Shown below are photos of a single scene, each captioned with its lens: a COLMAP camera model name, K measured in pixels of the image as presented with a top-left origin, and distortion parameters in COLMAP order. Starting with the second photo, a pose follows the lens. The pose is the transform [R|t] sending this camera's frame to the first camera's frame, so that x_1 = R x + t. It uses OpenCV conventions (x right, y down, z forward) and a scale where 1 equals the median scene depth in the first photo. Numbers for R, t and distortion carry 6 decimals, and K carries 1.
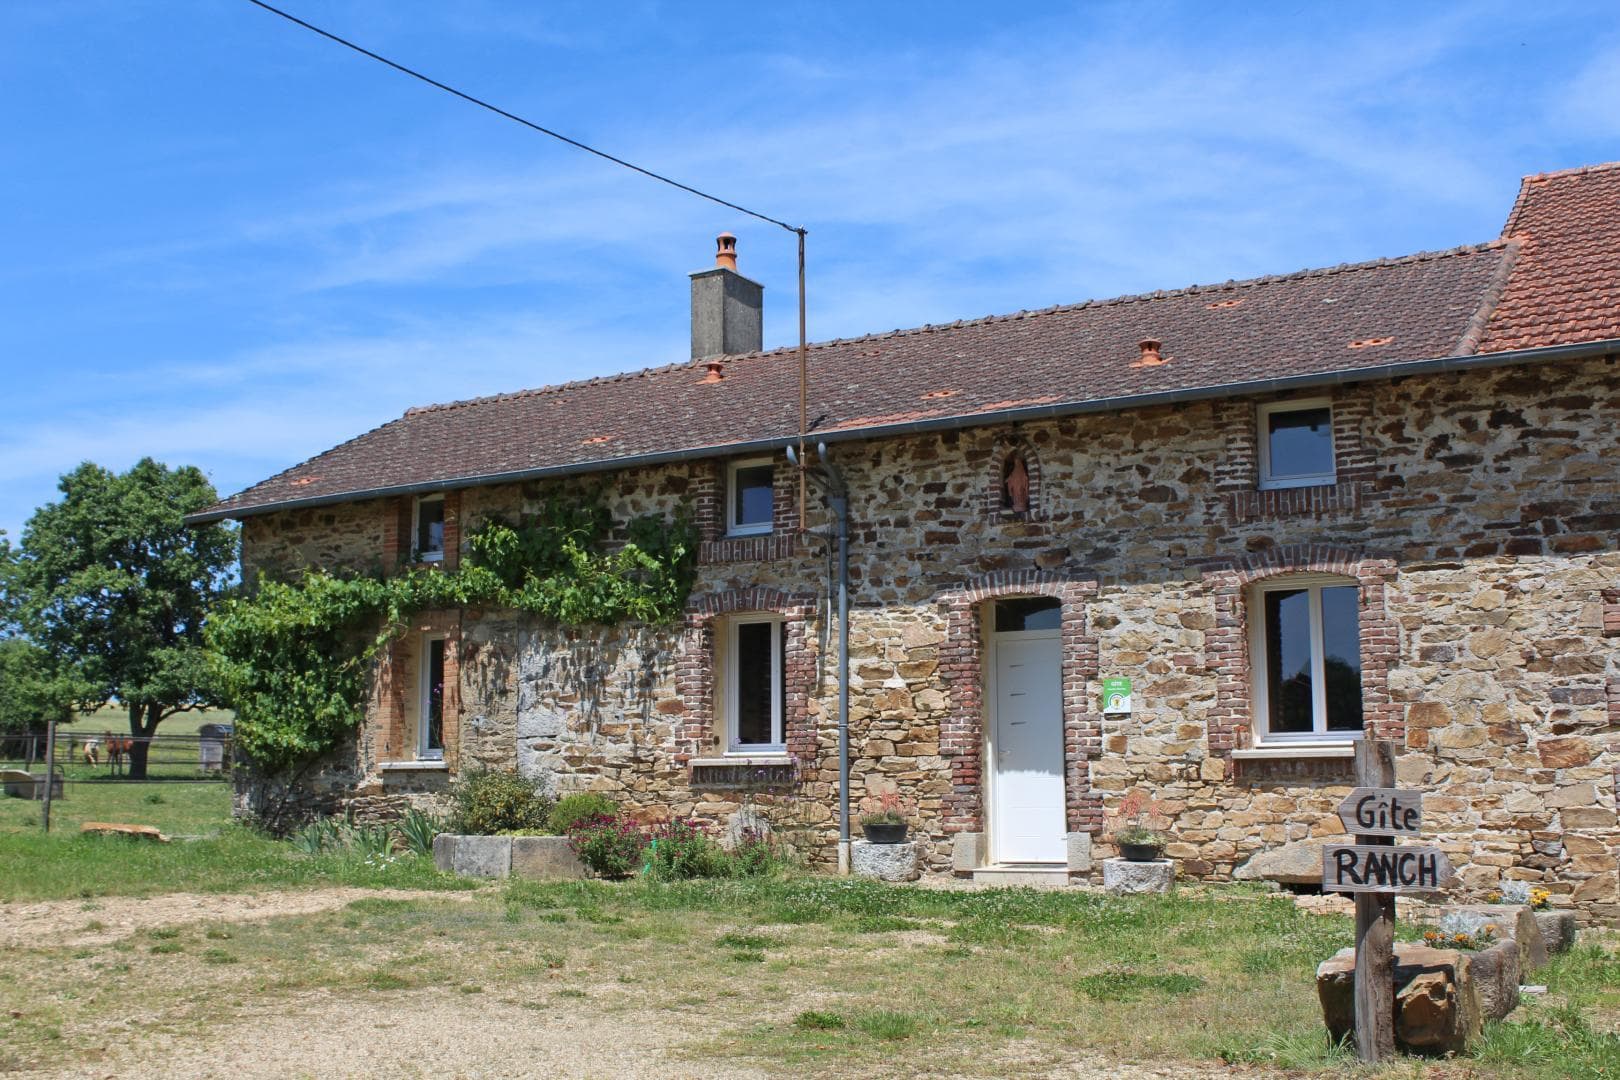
lens RADIAL K [[1657.9, 0, 809.0], [0, 1657.9, 584.1], [0, 0, 1]] dist [-0.123032, 0.188249]
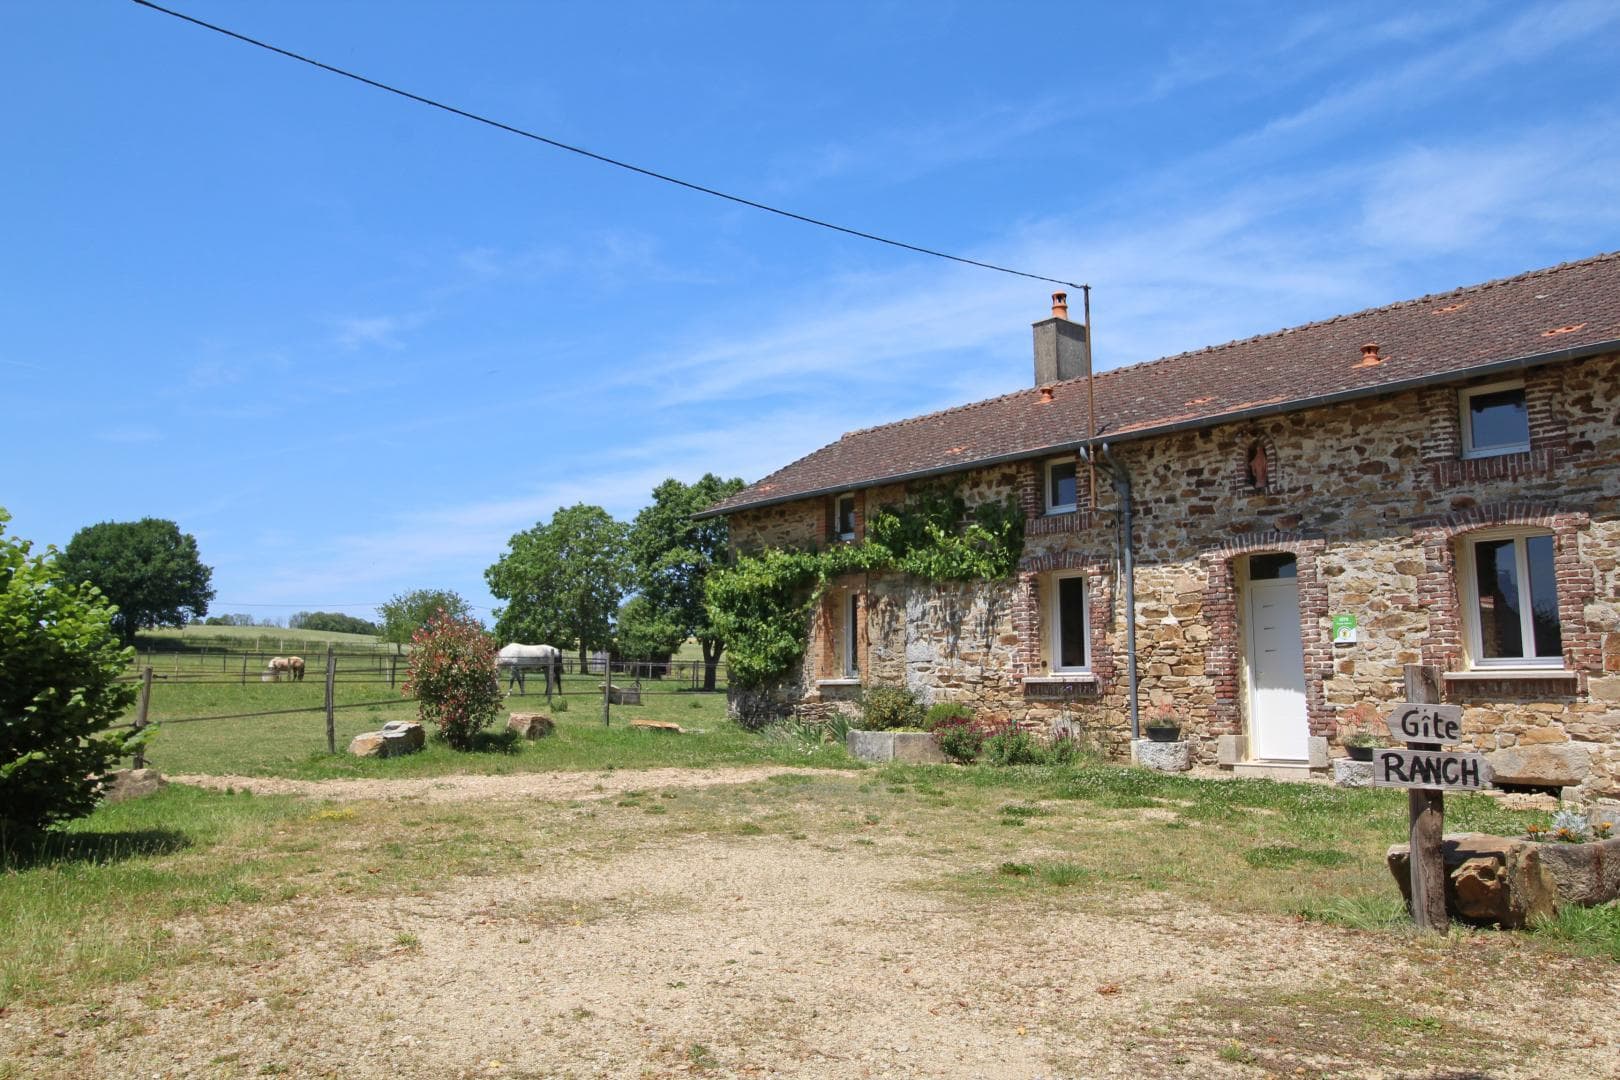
lens RADIAL K [[1203.3, 0, 786.1], [0, 1203.3, 525.9], [0, 0, 1]] dist [-0.003681, 0.003543]
pose [[0.941154, -0.040418, -0.335553, 0.089855], [0.034138, 0.999114, -0.024594, -0.002816], [0.336250, 0.011692, 0.941700, -0.013249]]
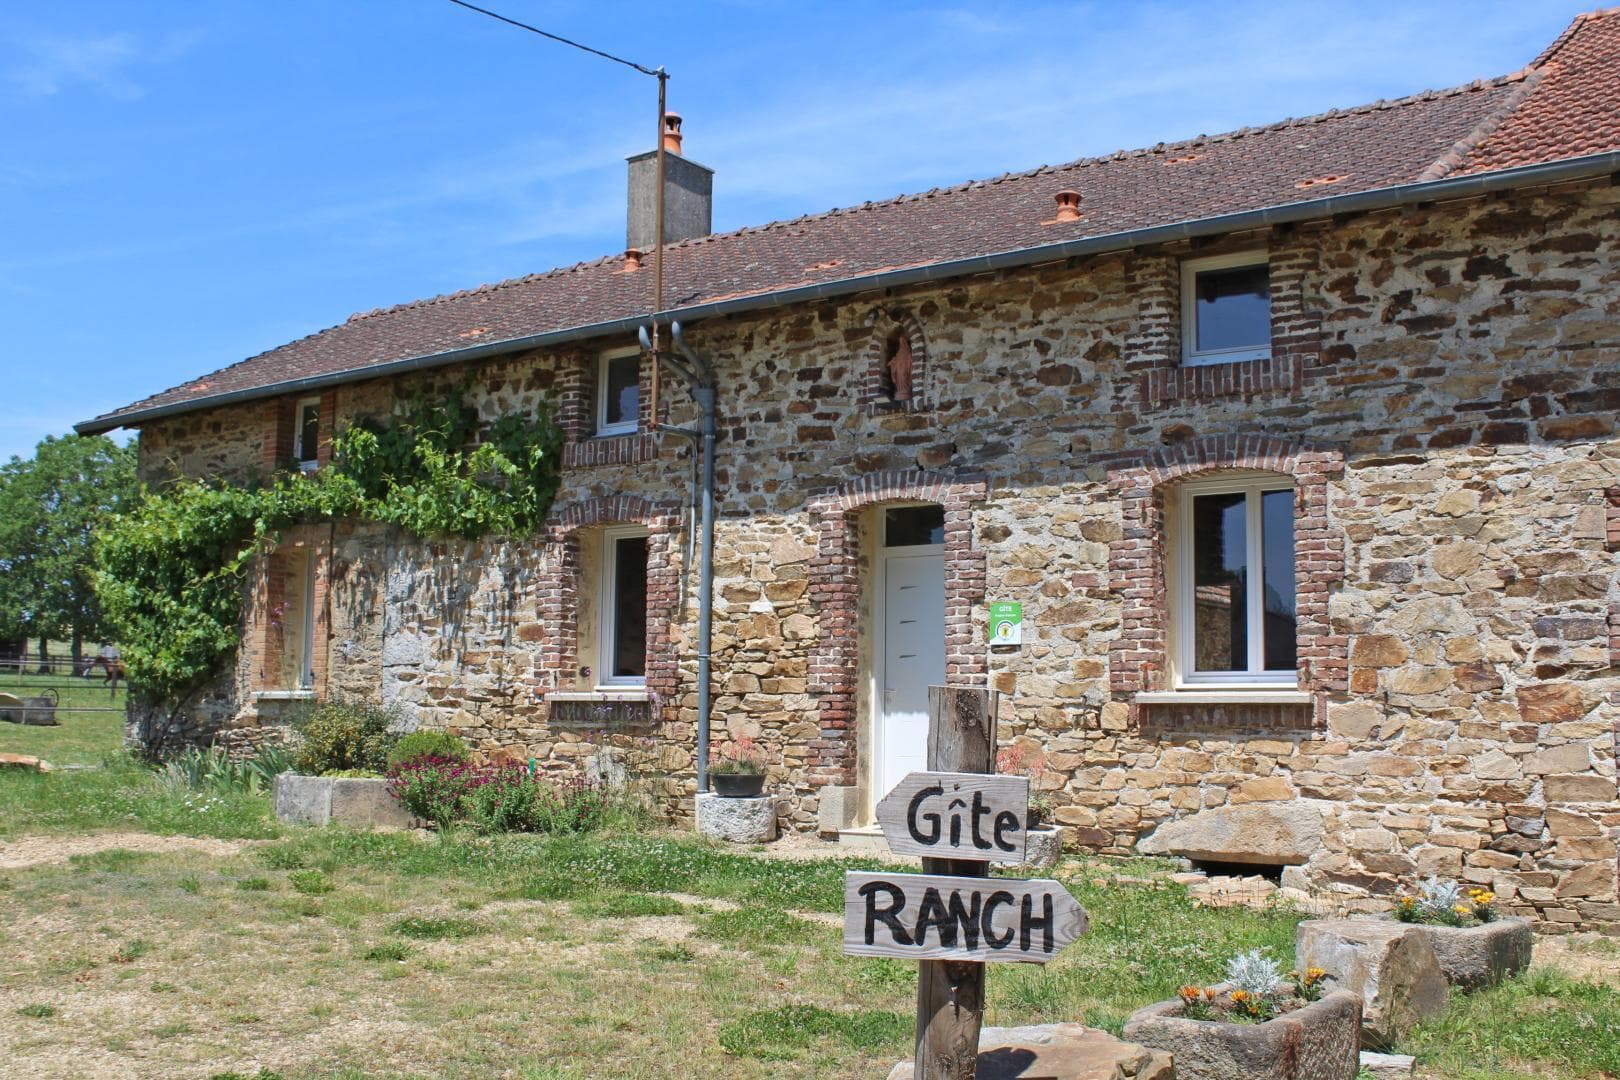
lens RADIAL K [[1587.0, 0, 807.3], [0, 1587.0, 569.3], [0, 0, 1]] dist [-0.134410, 0.180509]
pose [[0.995467, 0.005970, -0.094917, 0.152450], [-0.003204, 0.999566, 0.029272, 0.017243], [0.095050, -0.028835, 0.995055, 0.201134]]
